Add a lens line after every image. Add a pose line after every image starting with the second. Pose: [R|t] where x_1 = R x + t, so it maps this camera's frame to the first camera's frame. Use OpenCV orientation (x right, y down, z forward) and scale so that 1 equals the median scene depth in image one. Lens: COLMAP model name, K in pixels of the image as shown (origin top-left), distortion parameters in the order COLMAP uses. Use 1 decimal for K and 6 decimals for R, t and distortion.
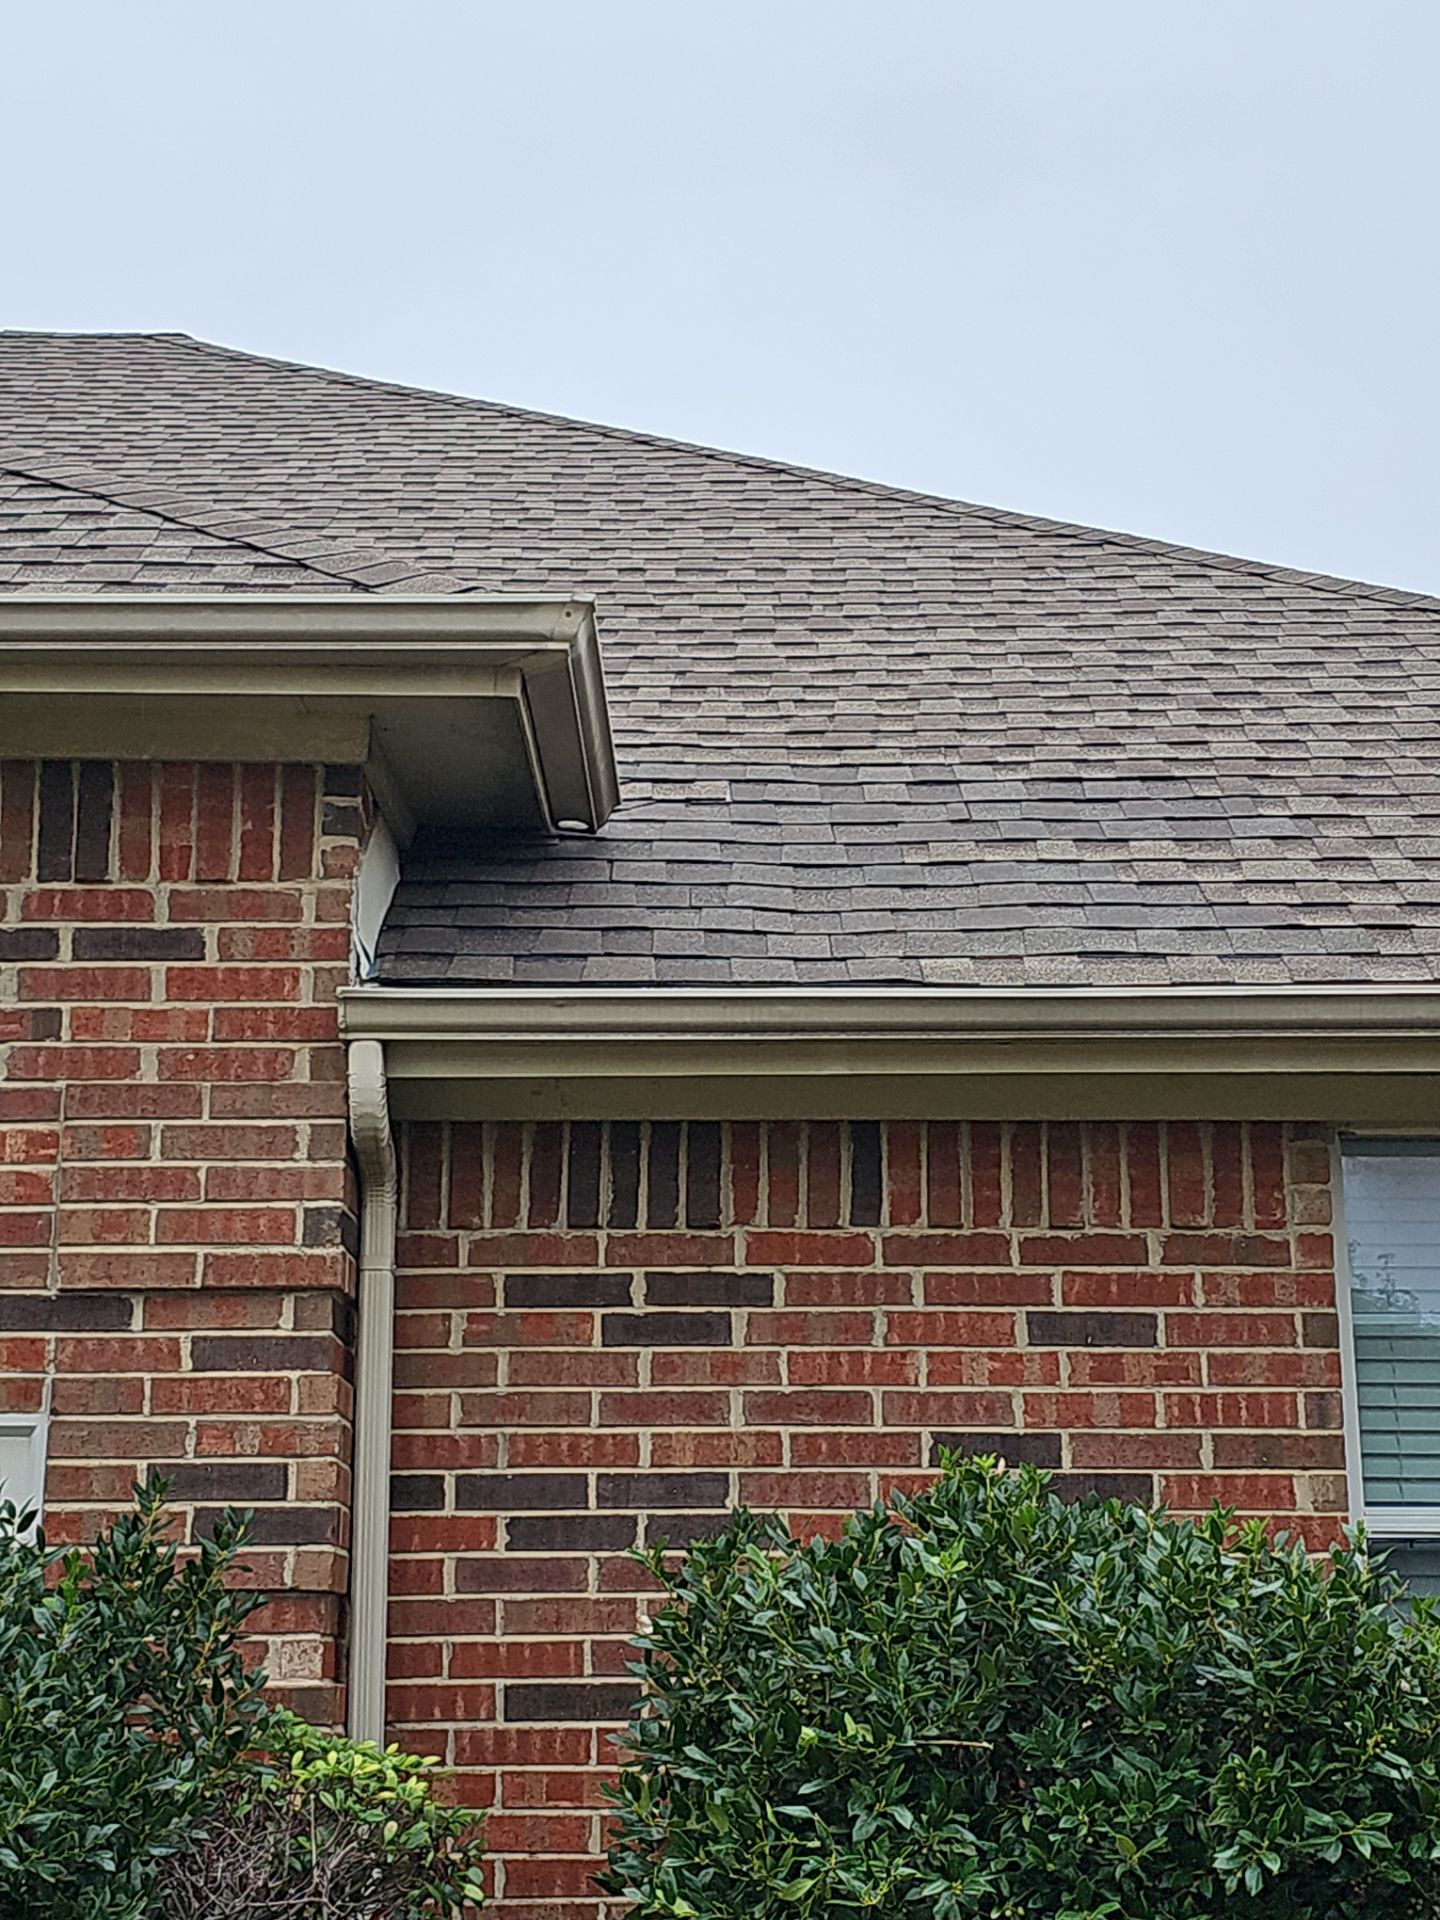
lens RADIAL K [[2688.5, 0, 720.0], [0, 2688.5, 960.0], [0, 0, 1]] dist [0.125893, -0.001375]
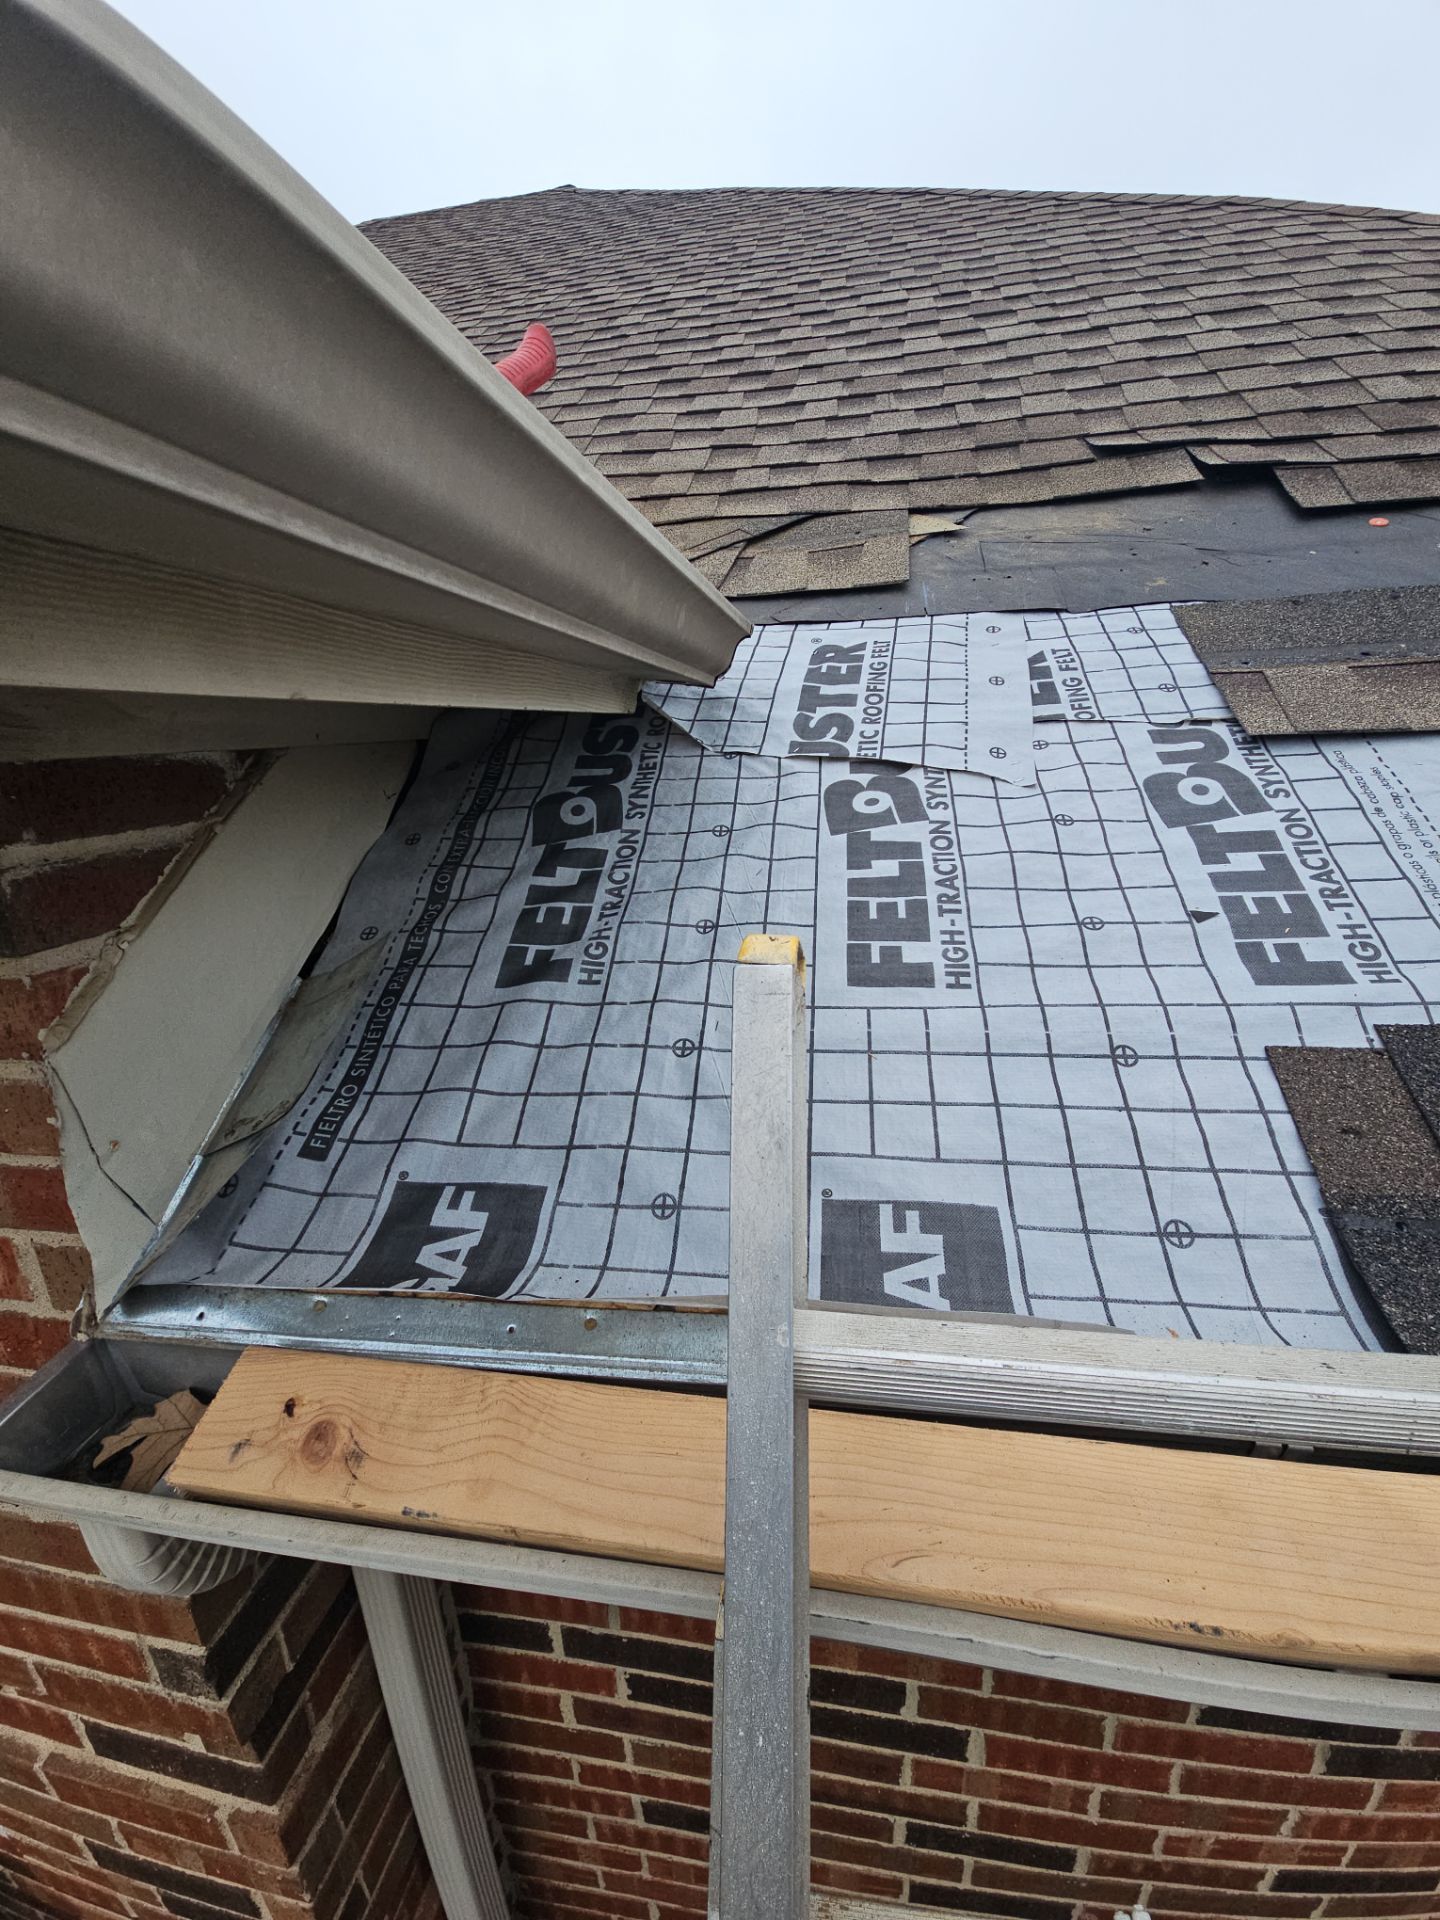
lens RADIAL K [[780.6, 0, 726.5], [0, 780.6, 971.0], [0, 0, 1]] dist [0.002238, -0.000037]
pose [[0.985622, 0.011257, -0.168587, -0.008071], [0.075429, 0.863519, 0.498643, -0.066610], [0.151191, -0.504190, 0.850255, 0.649232]]
